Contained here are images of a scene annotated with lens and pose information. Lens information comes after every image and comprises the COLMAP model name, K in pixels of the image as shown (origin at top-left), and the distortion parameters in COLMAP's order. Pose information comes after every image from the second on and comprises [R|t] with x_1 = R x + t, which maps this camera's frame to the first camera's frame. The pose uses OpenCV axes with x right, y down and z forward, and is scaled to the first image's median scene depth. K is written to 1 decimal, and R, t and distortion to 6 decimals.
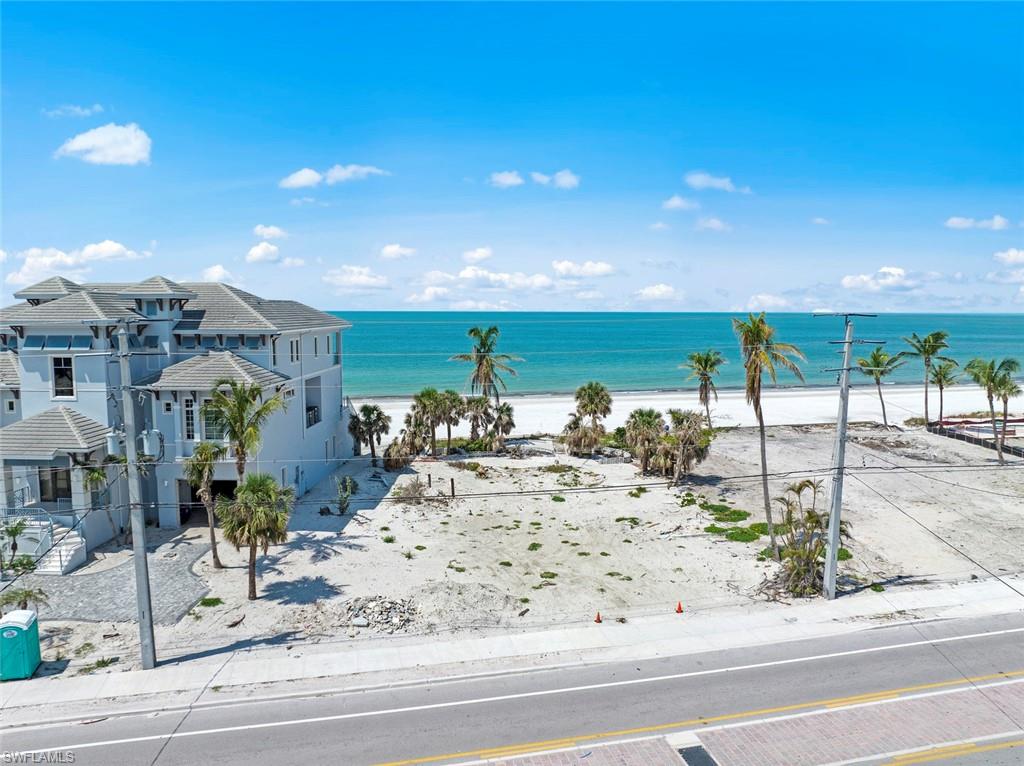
lens RADIAL K [[716.7, 0, 512.0], [0, 716.7, 383.0], [0, 0, 1]] dist [-0.007645, -0.001430]
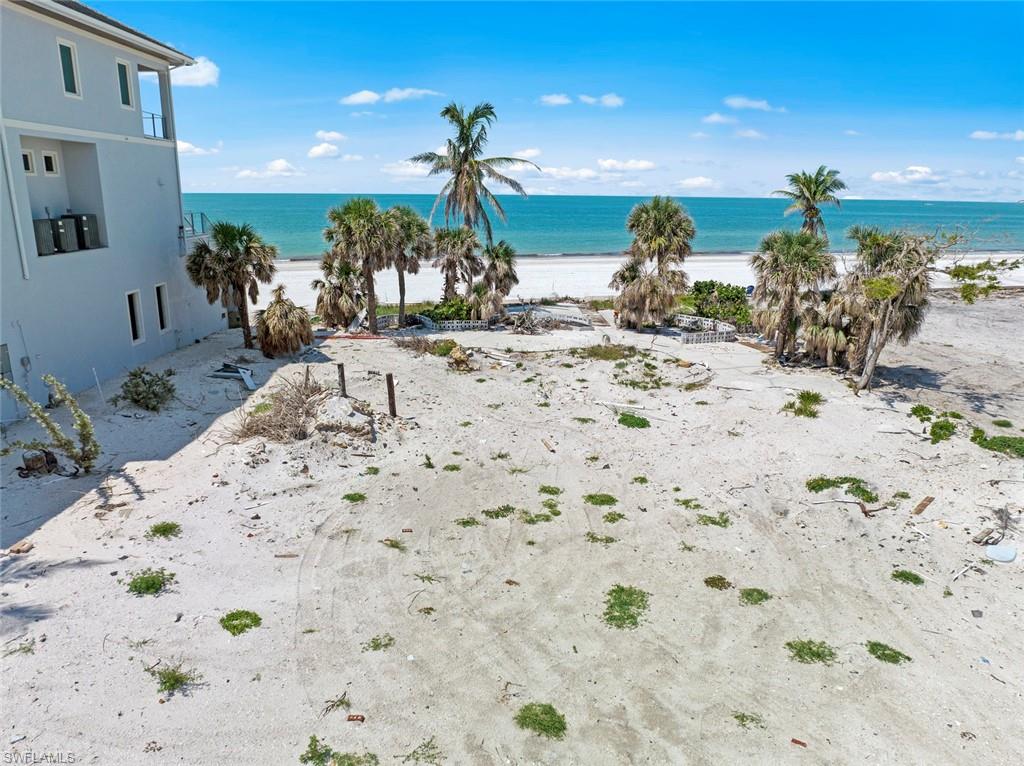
lens RADIAL K [[716.7, 0, 512.0], [0, 716.7, 383.0], [0, 0, 1]] dist [-0.007645, -0.001430]
pose [[0.999817, 0.000579, 0.019139, -0.015540], [-0.003657, 0.986922, 0.161157, 0.059359], [-0.018795, -0.161198, 0.986743, 0.494413]]
